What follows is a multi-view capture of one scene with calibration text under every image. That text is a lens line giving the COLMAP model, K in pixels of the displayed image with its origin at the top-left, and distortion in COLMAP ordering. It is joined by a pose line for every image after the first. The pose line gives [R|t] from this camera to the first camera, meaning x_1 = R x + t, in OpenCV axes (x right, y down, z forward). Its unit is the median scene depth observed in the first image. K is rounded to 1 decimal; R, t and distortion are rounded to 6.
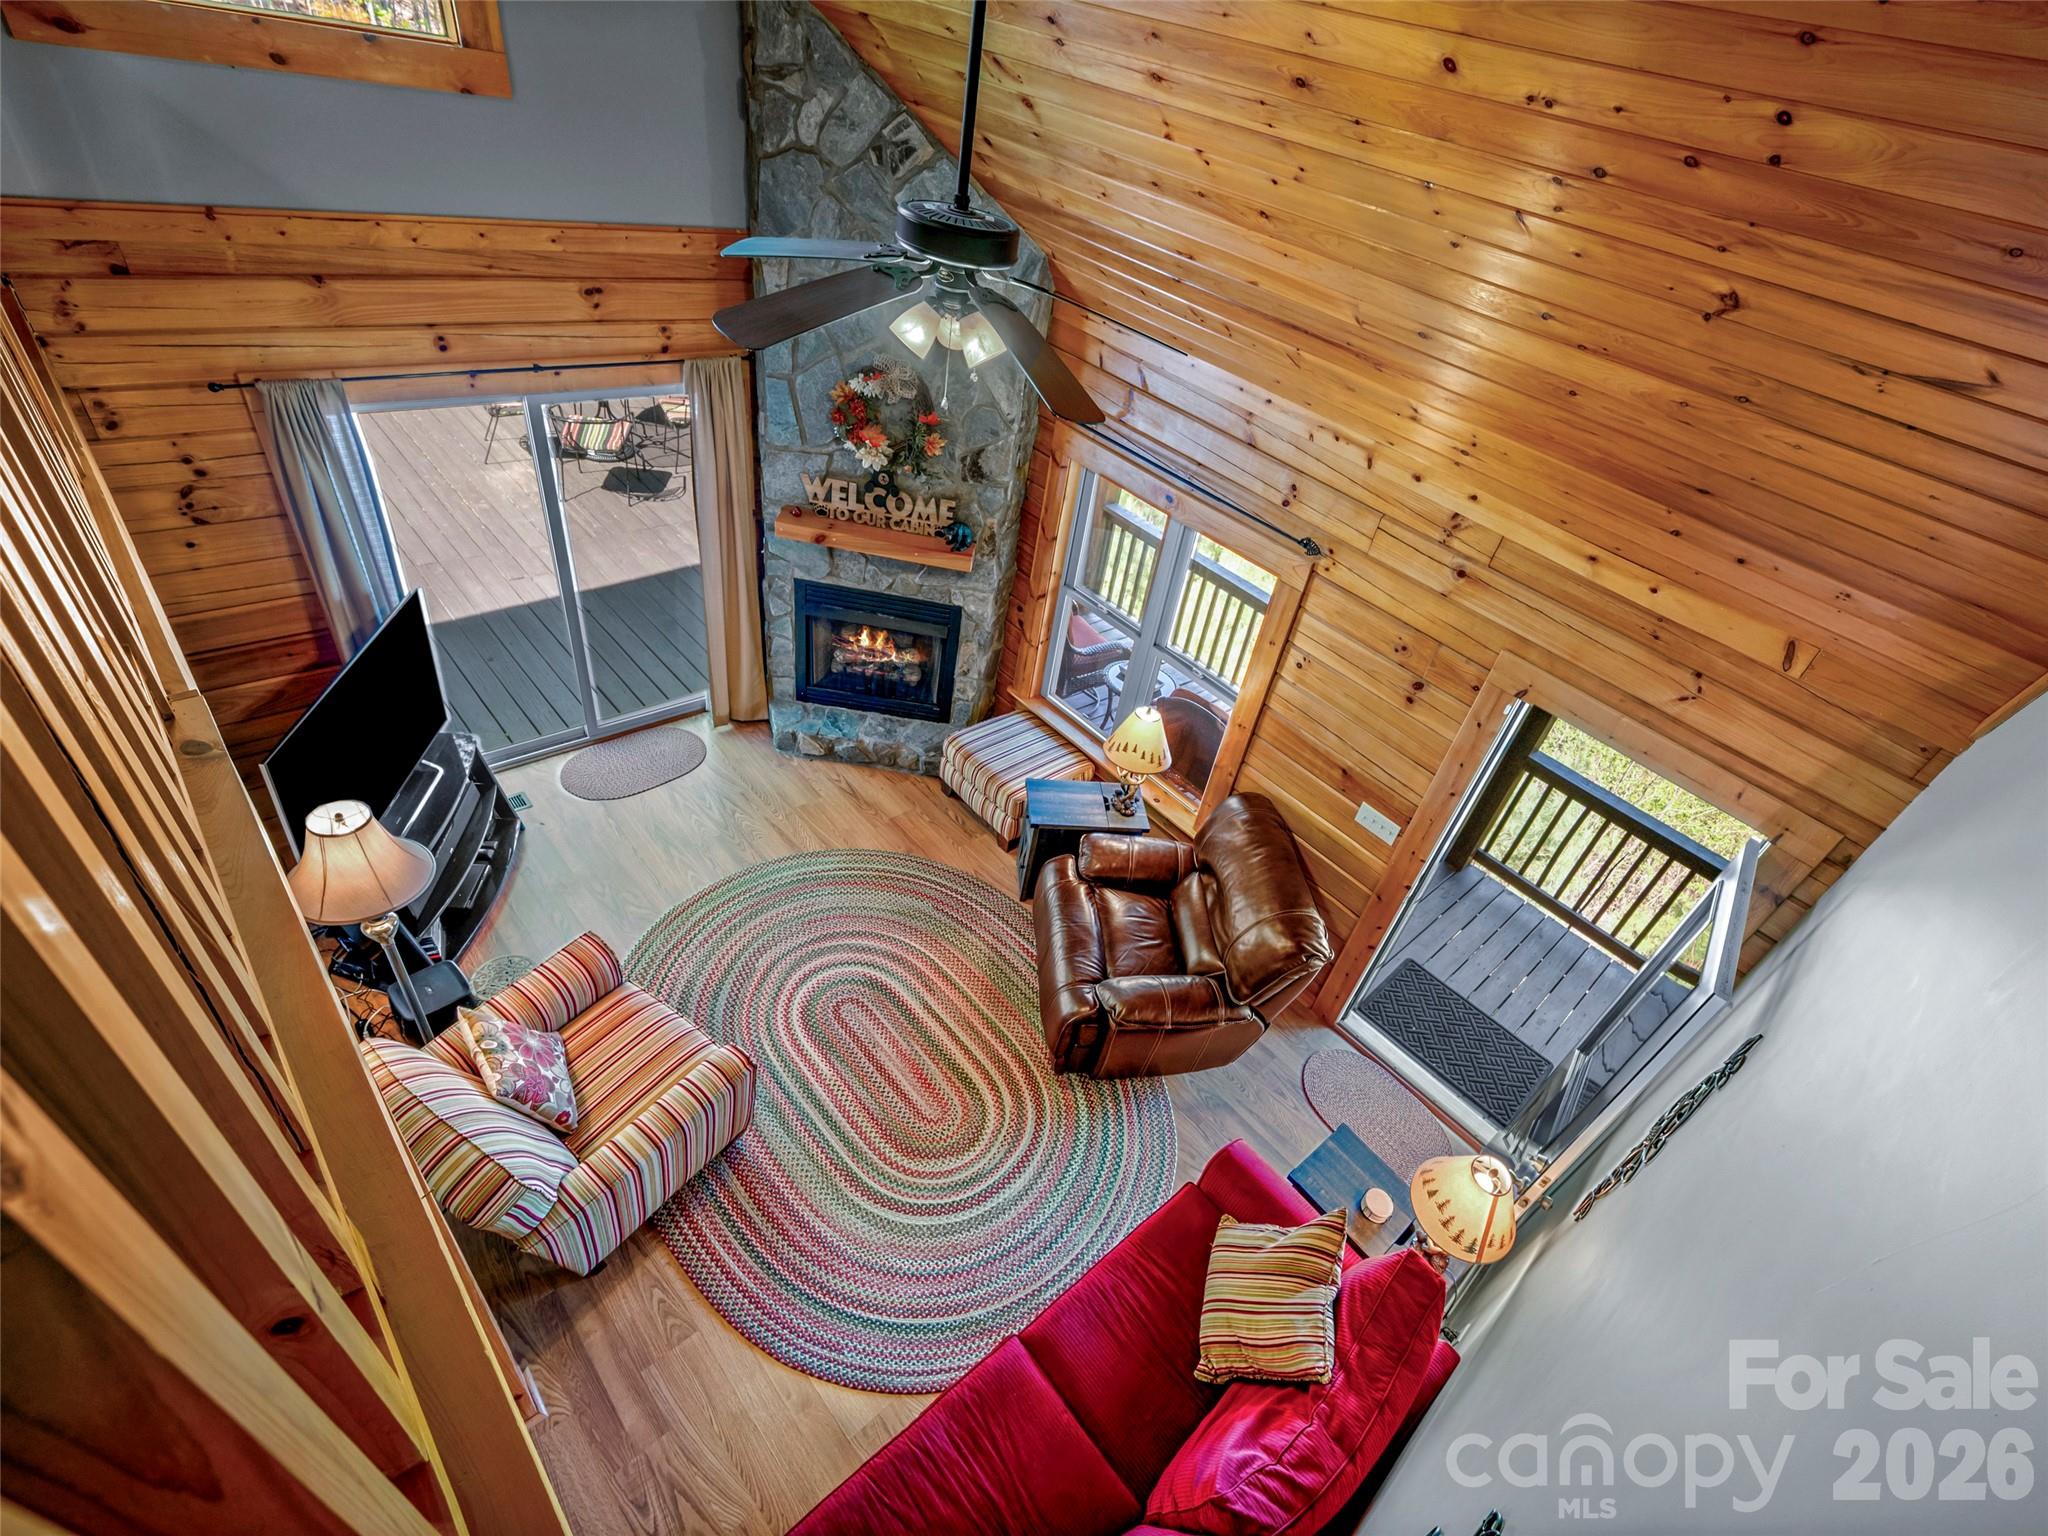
lens RADIAL K [[933.4, 0, 1100.9], [0, 933.4, 767.4], [0, 0, 1]] dist [0.000149, -0.000045]
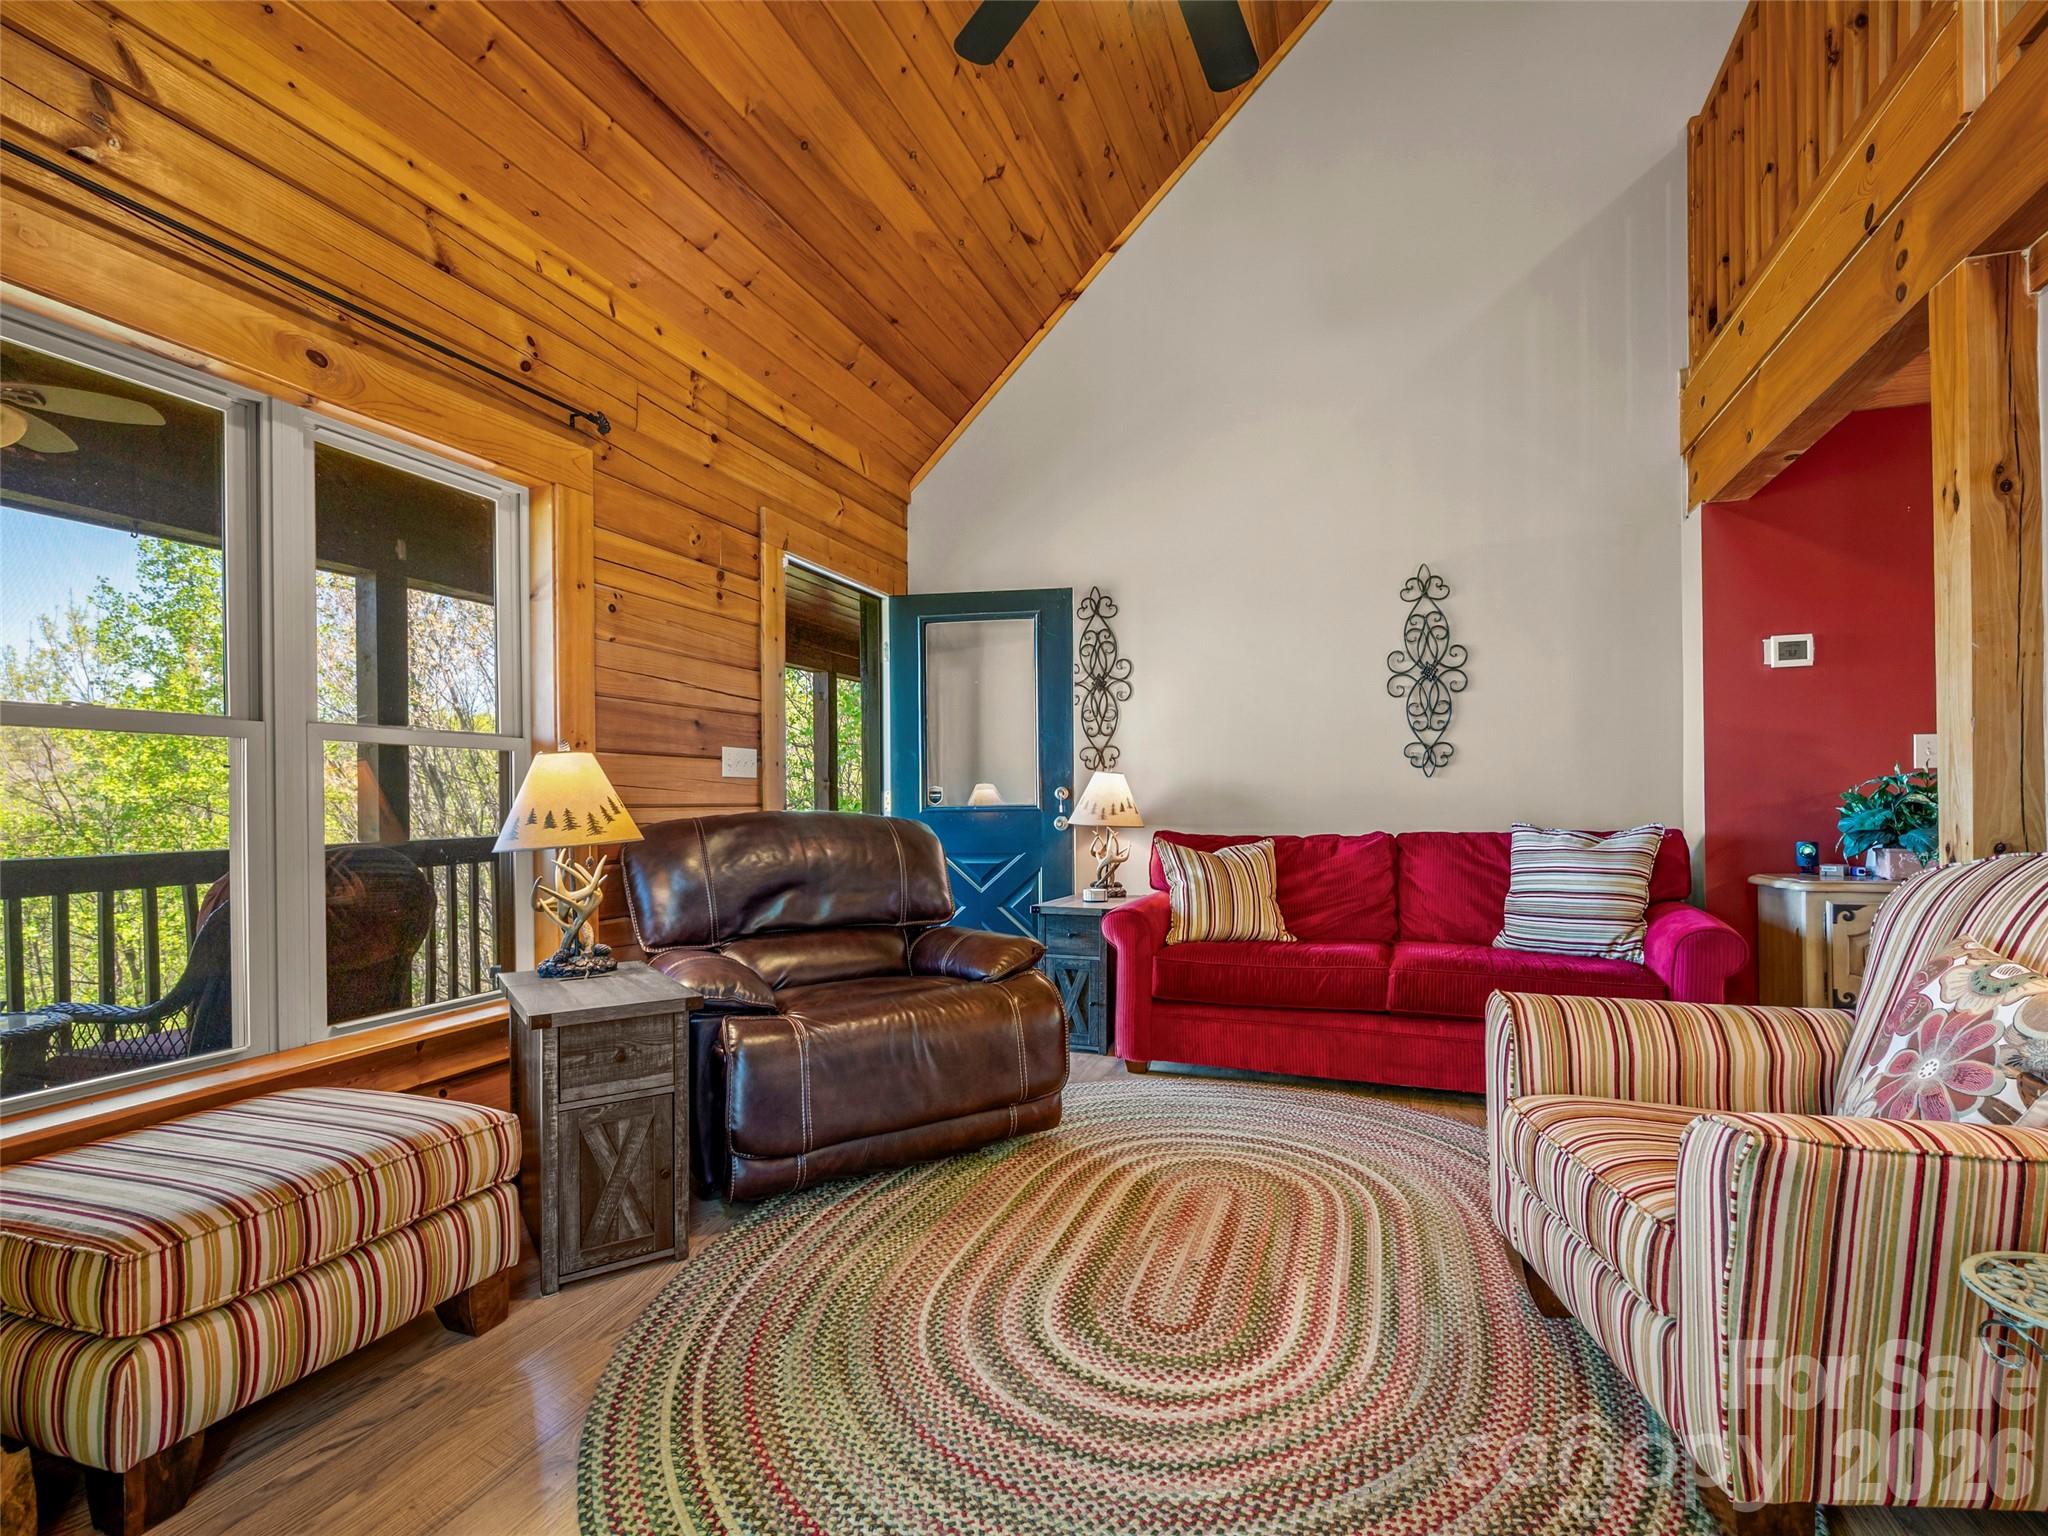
lens RADIAL K [[979.0, 0, 1062.3], [0, 979.0, 801.5], [0, 0, 1]] dist [-0.003055, 0.000503]
pose [[-0.456500, -0.185562, 0.870158, -0.558597], [0.488053, 0.765509, 0.419287, -0.128910], [-0.743917, 0.616087, -0.258891, 0.937739]]
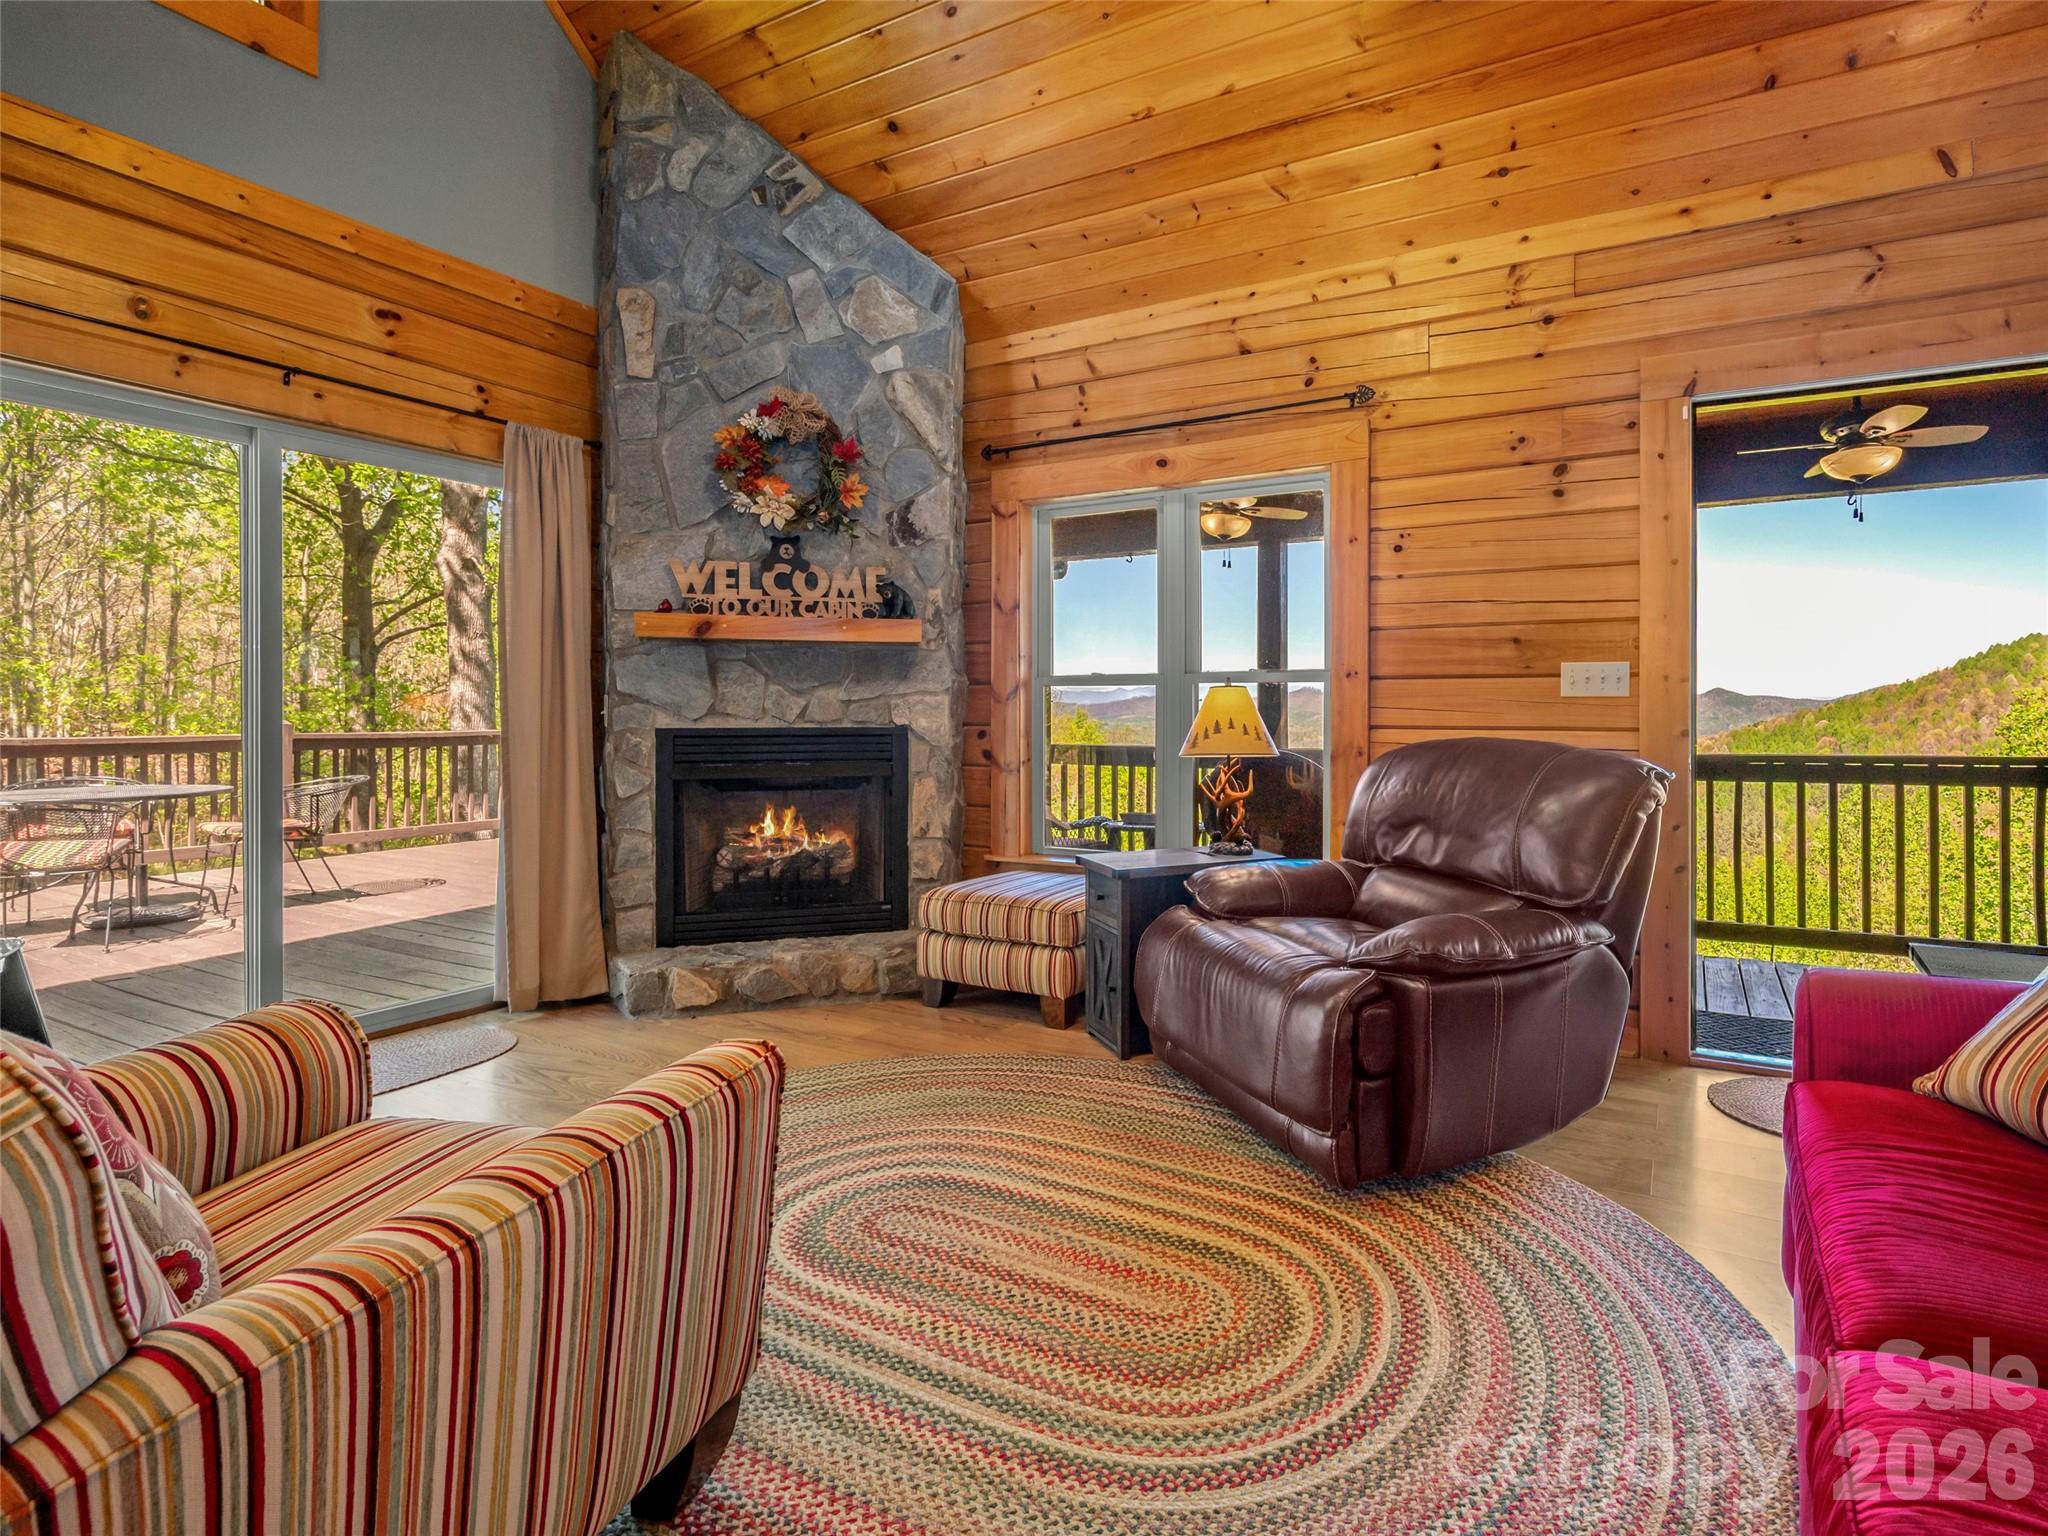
lens RADIAL K [[1013.8, 0, 1155.0], [0, 1013.8, 714.8], [0, 0, 1]] dist [-0.003407, -0.000607]
pose [[0.933661, -0.189125, 0.304153, -0.237577], [0.332742, 0.772233, -0.541239, 0.354394], [-0.132515, 0.606538, 0.783933, 0.407929]]
